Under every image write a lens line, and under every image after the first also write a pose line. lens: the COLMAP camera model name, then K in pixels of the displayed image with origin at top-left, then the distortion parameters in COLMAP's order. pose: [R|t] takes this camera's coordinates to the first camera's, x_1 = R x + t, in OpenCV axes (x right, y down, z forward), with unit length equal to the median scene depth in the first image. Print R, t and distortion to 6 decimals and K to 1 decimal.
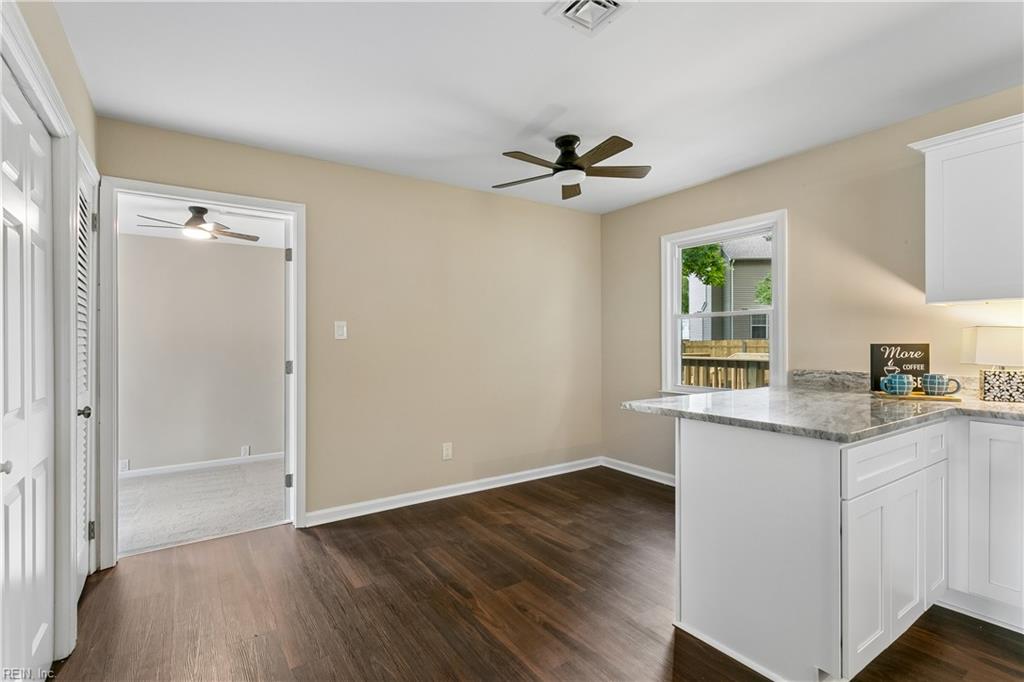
lens RADIAL K [[488.2, 0, 516.2], [0, 488.2, 345.3], [0, 0, 1]] dist [0.003781, 0.000008]
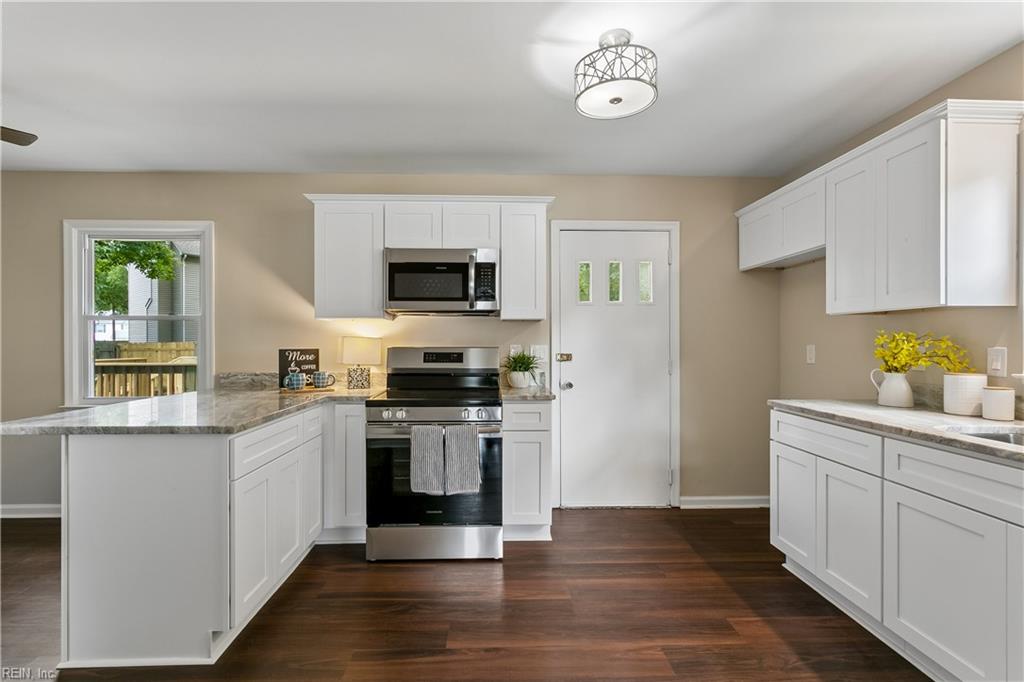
lens RADIAL K [[488.2, 0, 505.8], [0, 488.2, 345.2], [0, 0, 1]] dist [0.003781, 0.000008]
pose [[0.545455, -0.002420, 0.838136, 0.014762], [0.005348, 0.999986, -0.000593, -0.009002], [-0.838123, 0.004806, 0.545461, -0.129250]]
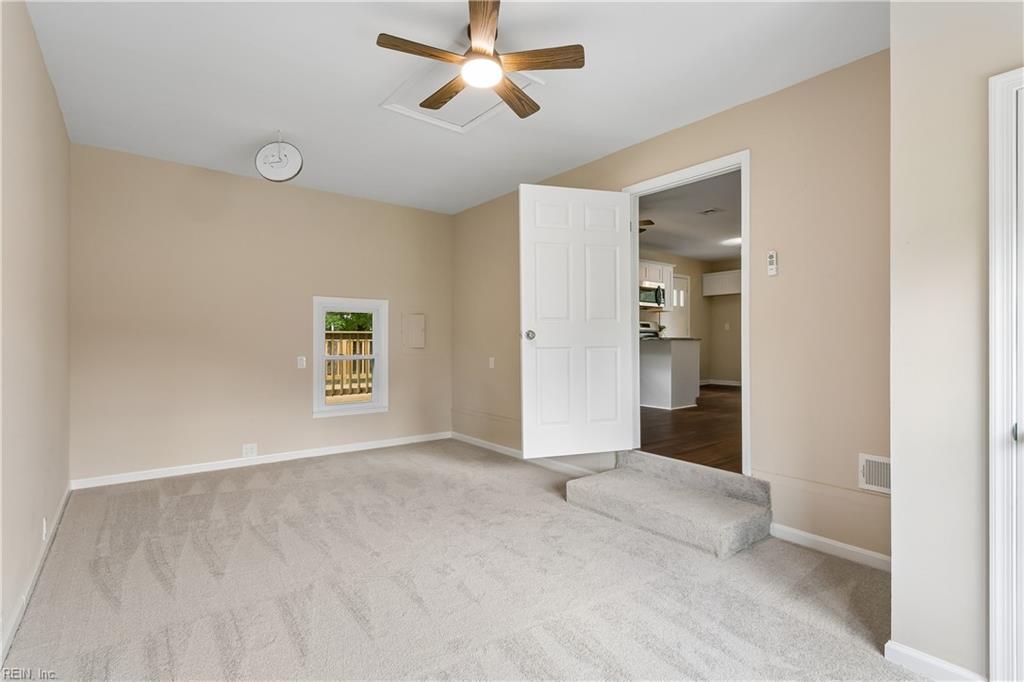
lens RADIAL K [[488.2, 0, 512.9], [0, 488.2, 338.7], [0, 0, 1]] dist [0.003781, 0.000008]
pose [[-0.069290, 0.007681, 0.997567, -1.922374], [0.004461, 0.999963, -0.007390, 0.118170], [-0.997587, 0.003938, -0.069321, 1.632690]]
